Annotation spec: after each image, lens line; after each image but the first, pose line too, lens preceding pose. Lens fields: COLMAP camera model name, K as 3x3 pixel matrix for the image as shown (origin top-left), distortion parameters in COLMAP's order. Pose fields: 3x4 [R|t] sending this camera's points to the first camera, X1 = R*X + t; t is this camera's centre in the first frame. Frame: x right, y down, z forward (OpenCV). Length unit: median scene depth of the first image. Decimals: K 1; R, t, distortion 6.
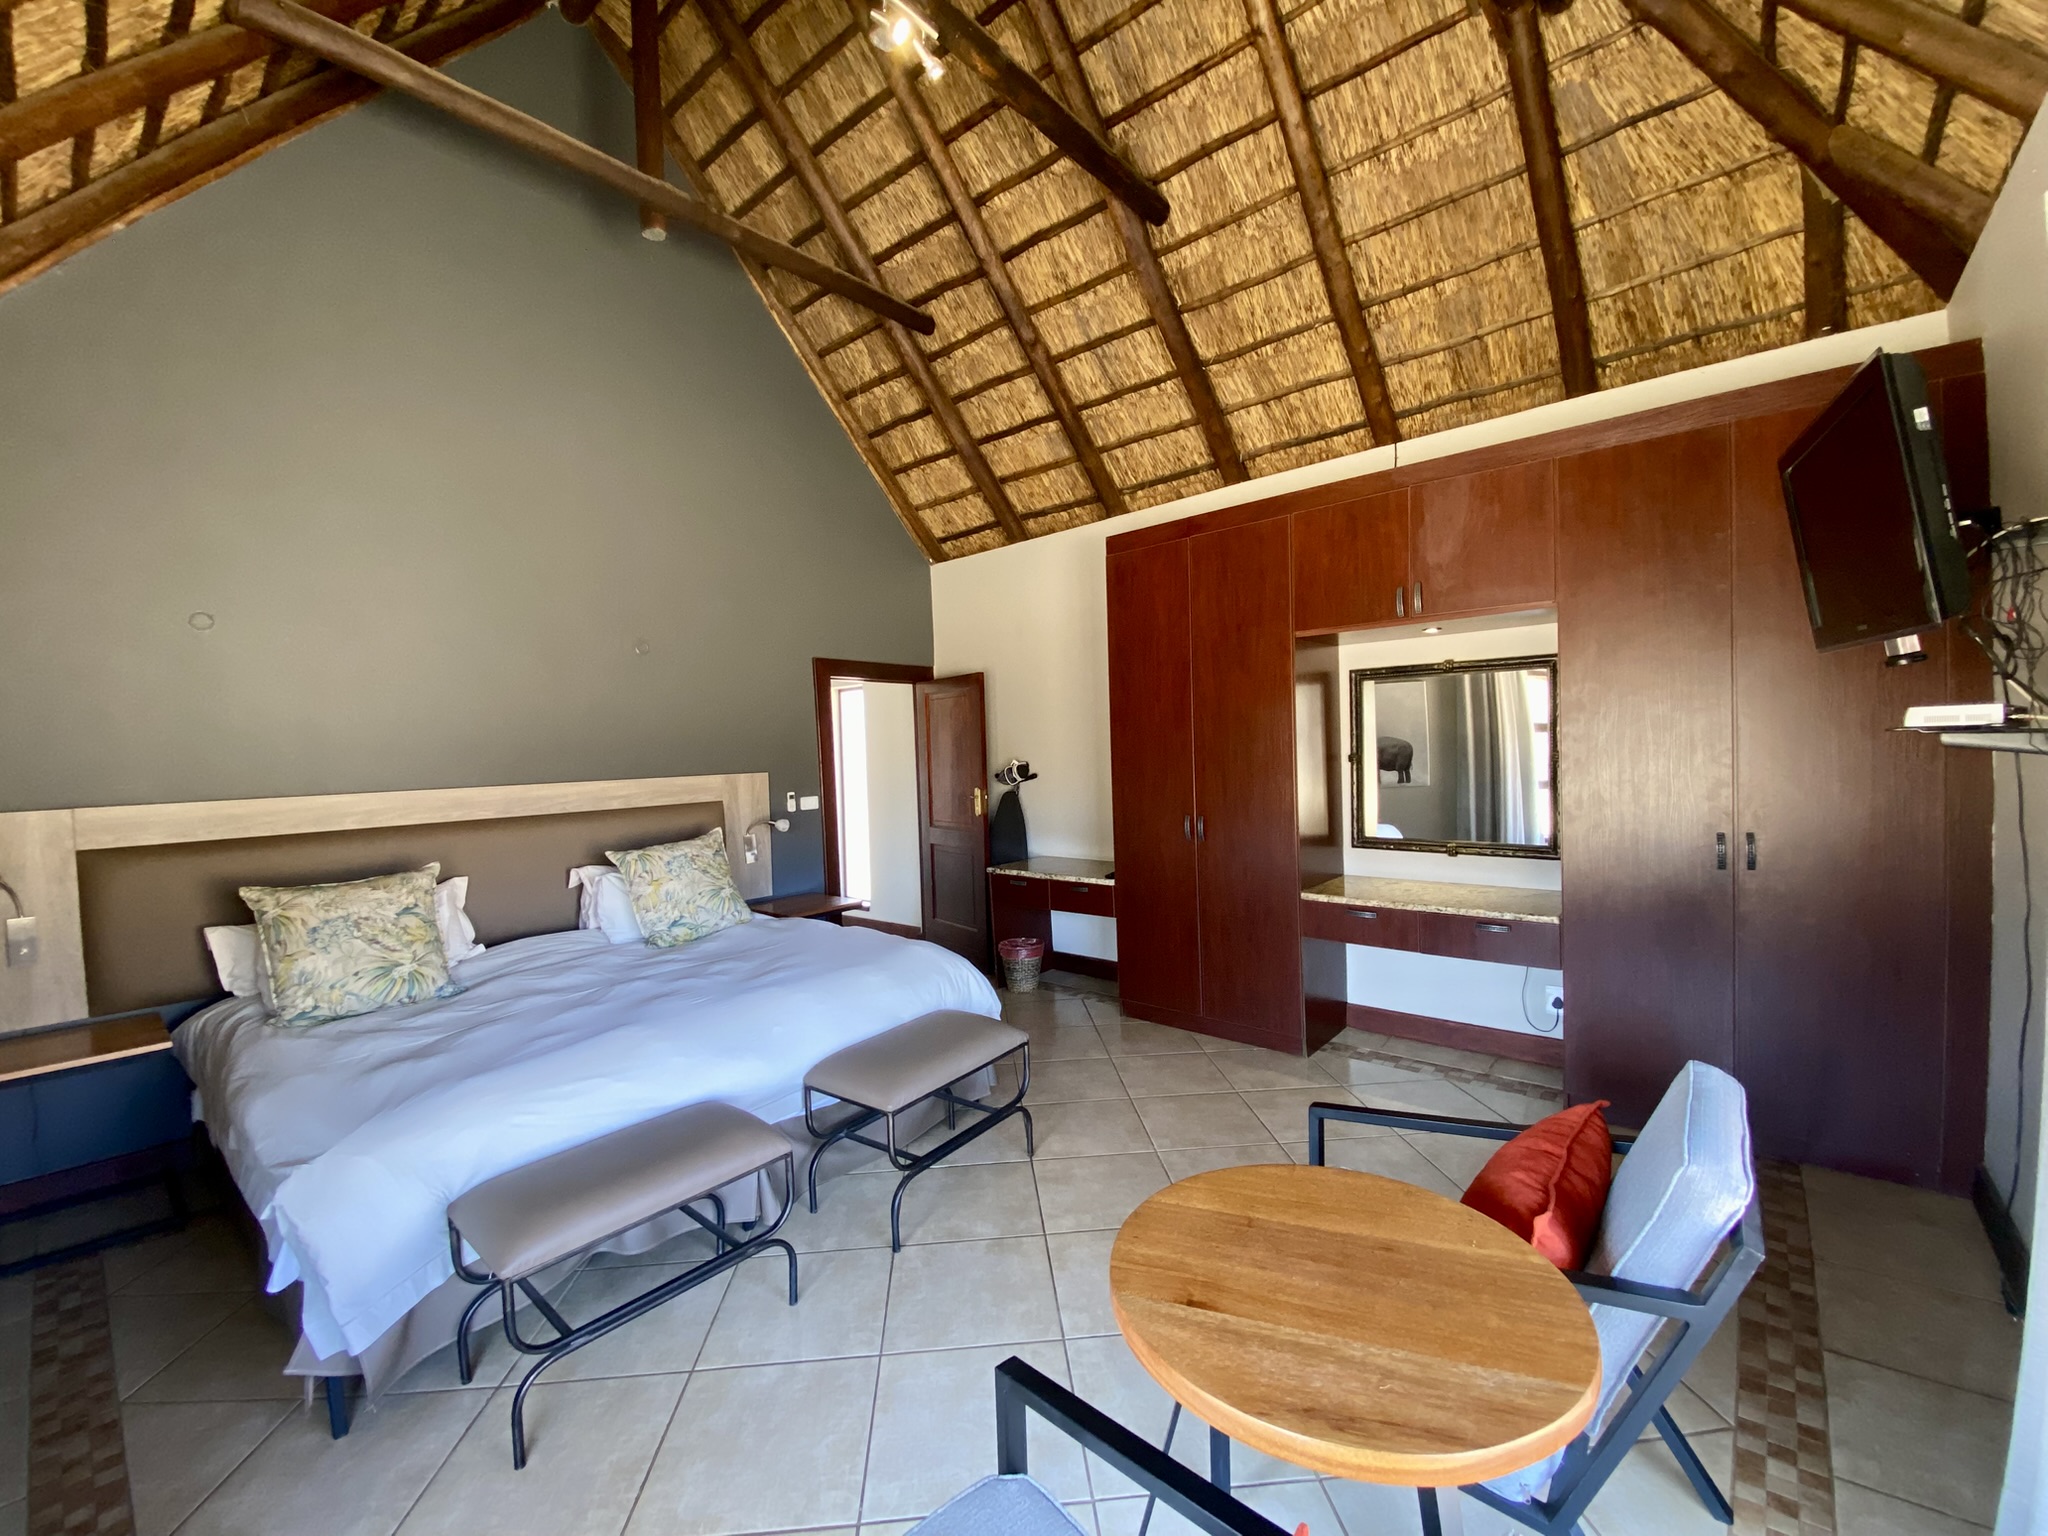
lens RADIAL K [[826.9, 0, 1019.4], [0, 826.9, 769.5], [0, 0, 1]] dist [-0.008385, -0.008535]
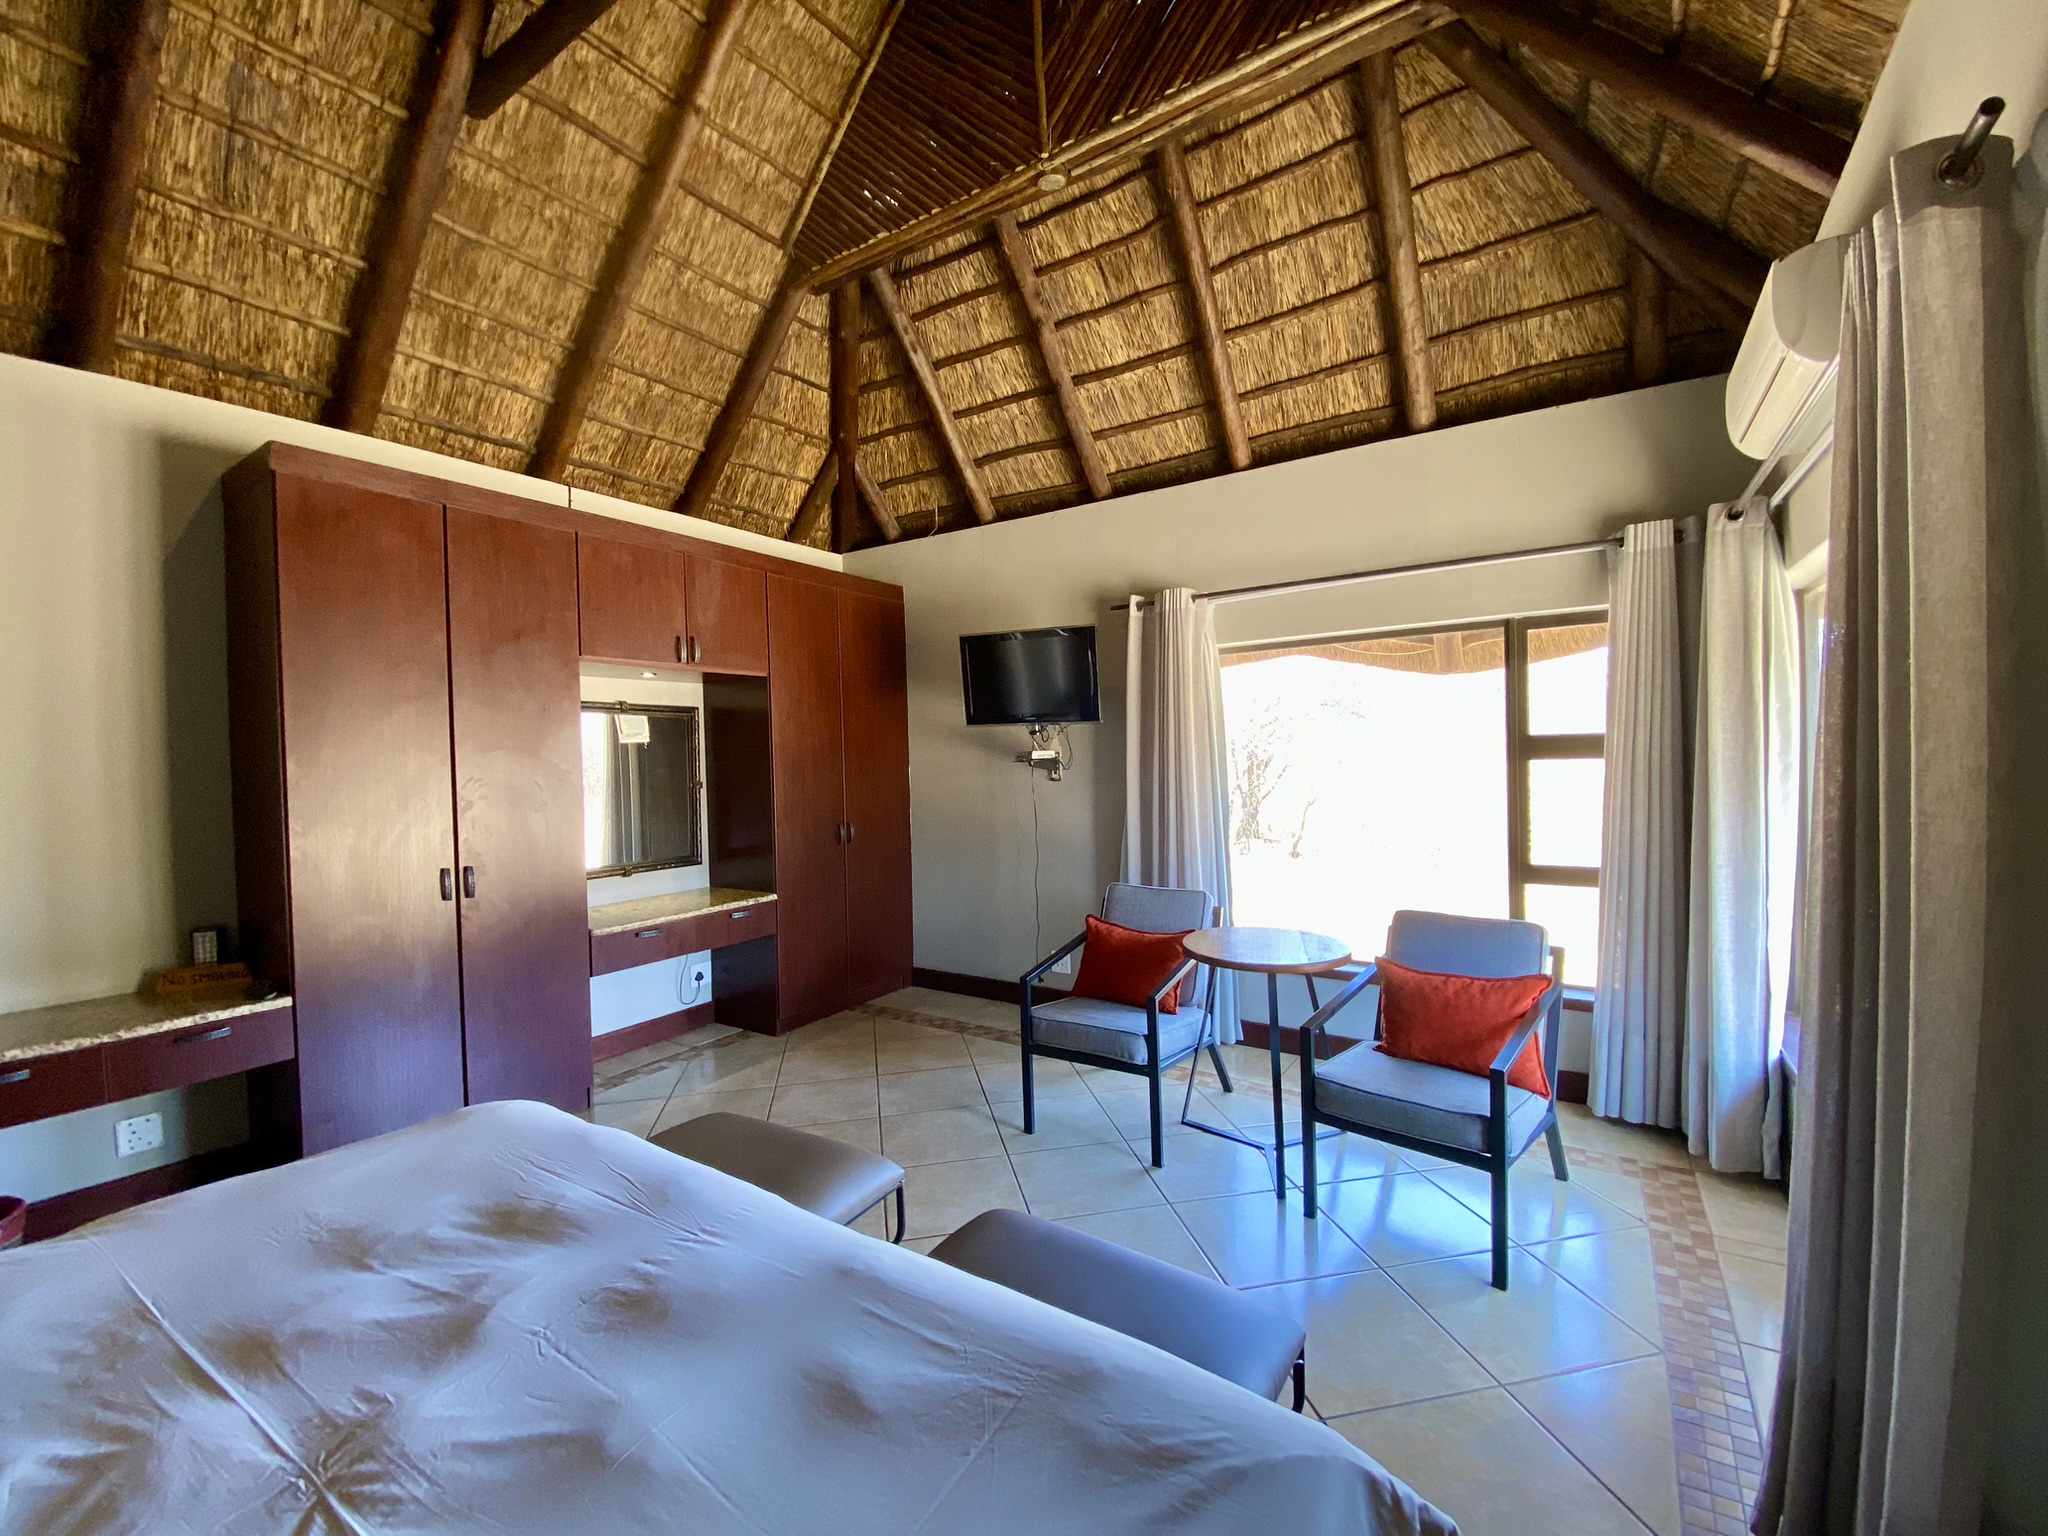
lens RADIAL K [[826.9, 0, 1013.9], [0, 826.9, 772.2], [0, 0, 1]] dist [-0.008385, -0.008535]
pose [[-0.107760, 0.024989, 0.993863, -0.715961], [0.054169, 0.998347, -0.019228, 0.015177], [-0.992700, 0.051765, -0.108935, 0.660320]]
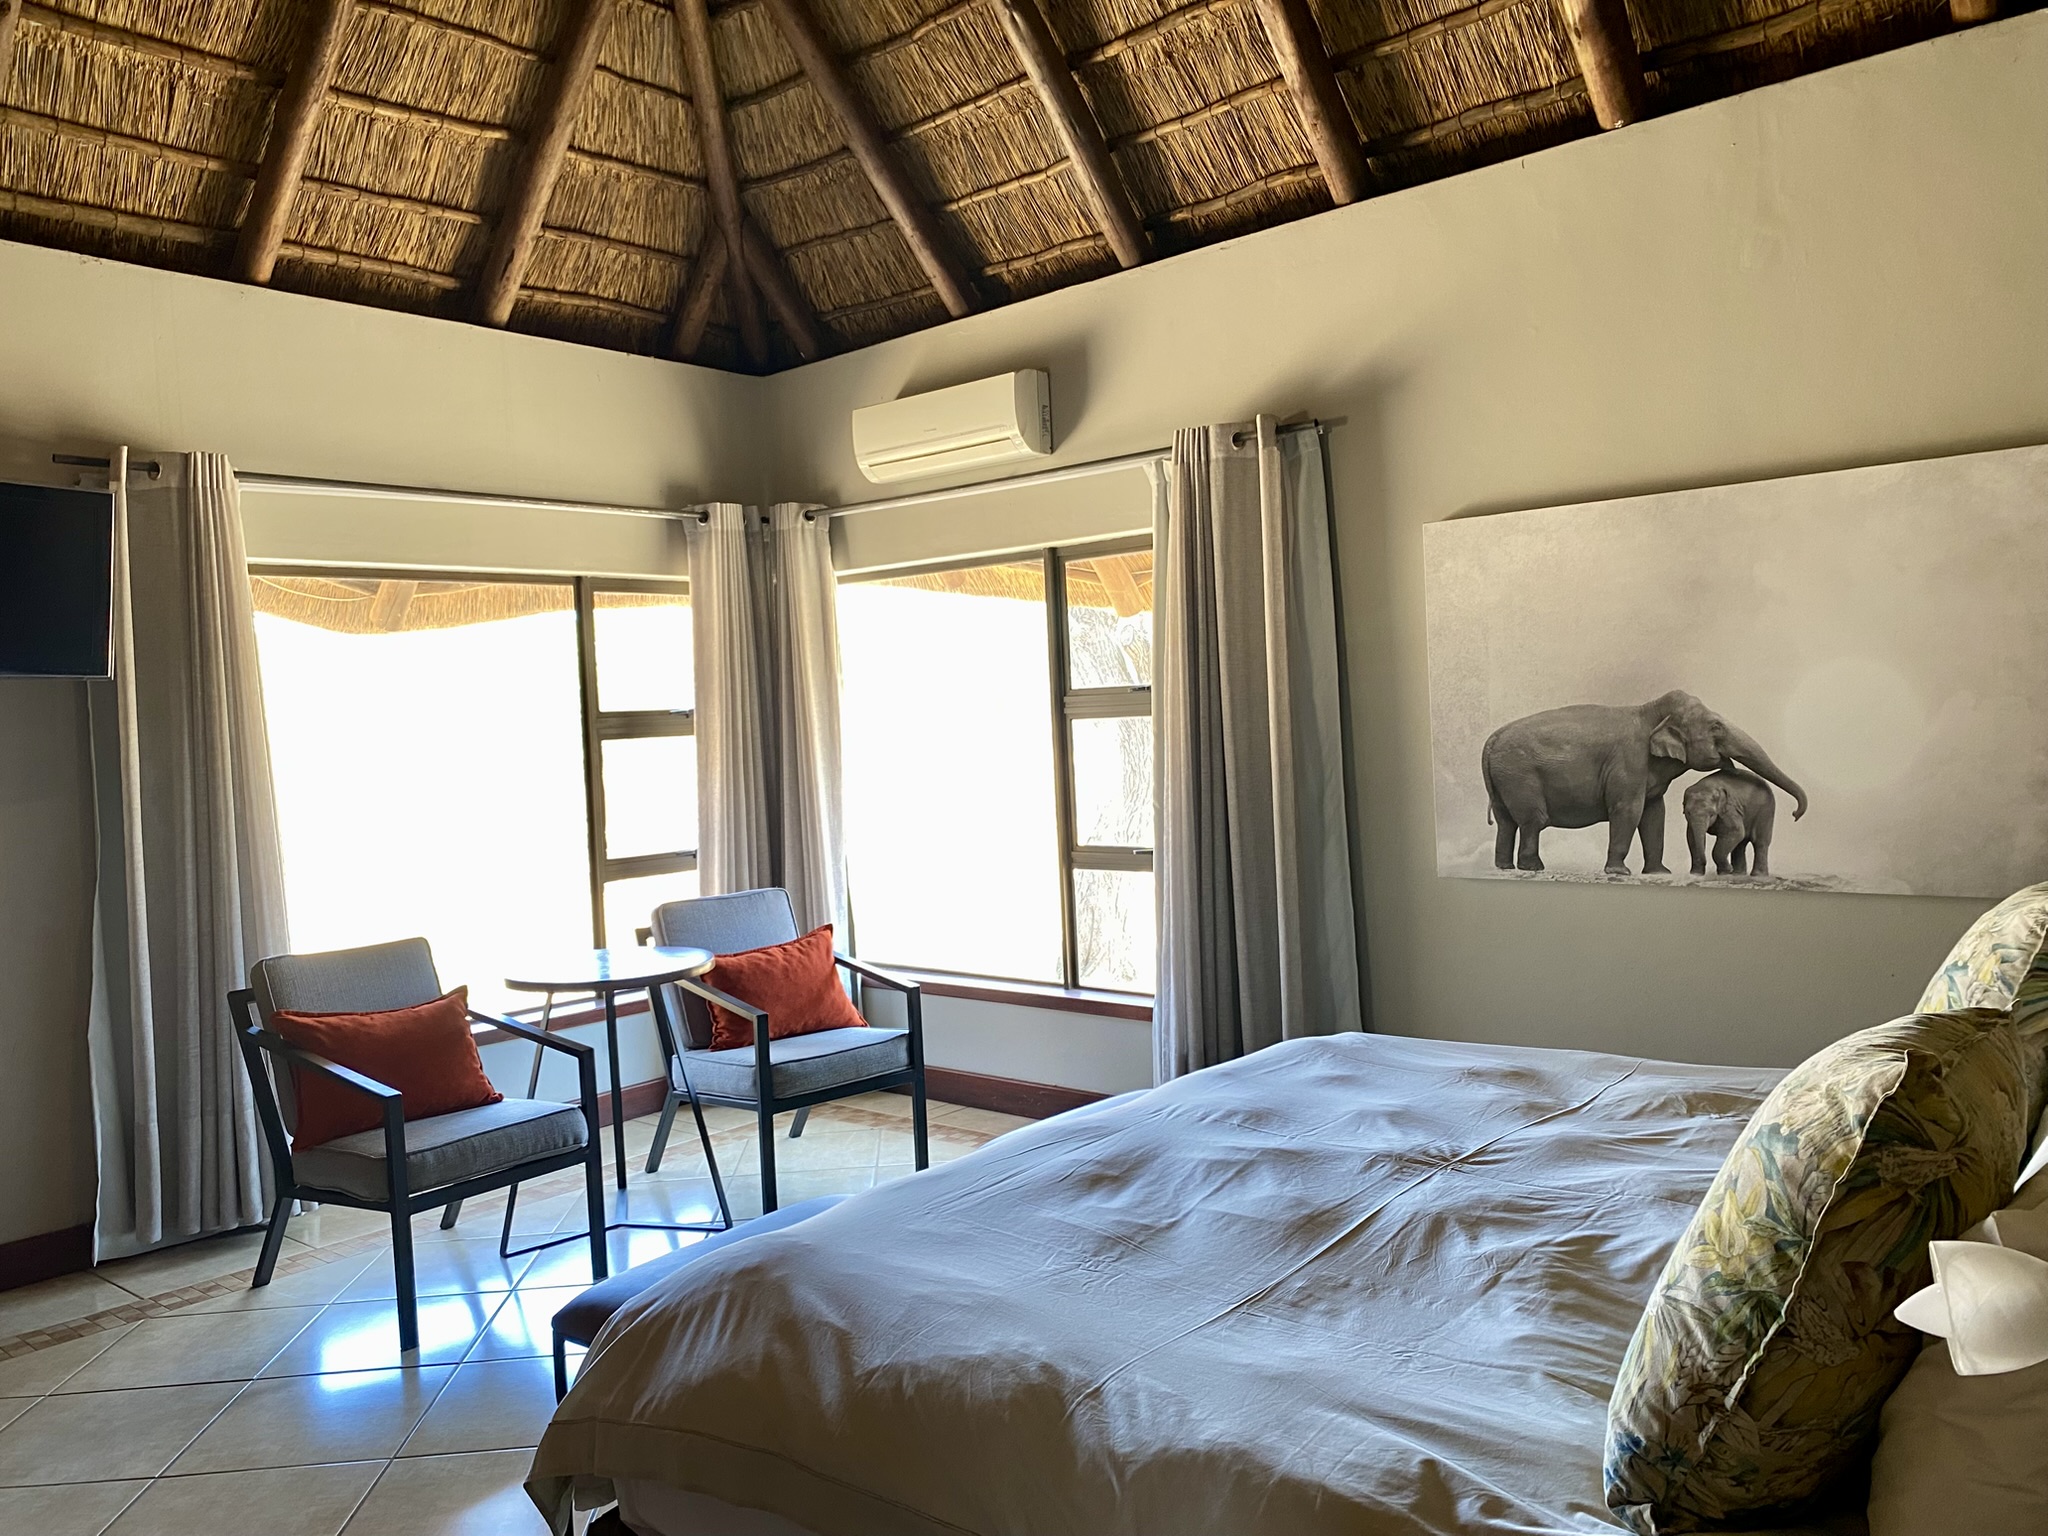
lens RADIAL K [[1550.4, 0, 1010.7], [0, 1550.4, 755.8], [0, 0, 1]] dist [0.029893, -0.041506]
pose [[-0.996202, 0.083155, 0.025822, -0.260220], [0.084373, 0.995163, 0.050321, -0.014652], [-0.021512, 0.052308, -0.998399, 1.590472]]
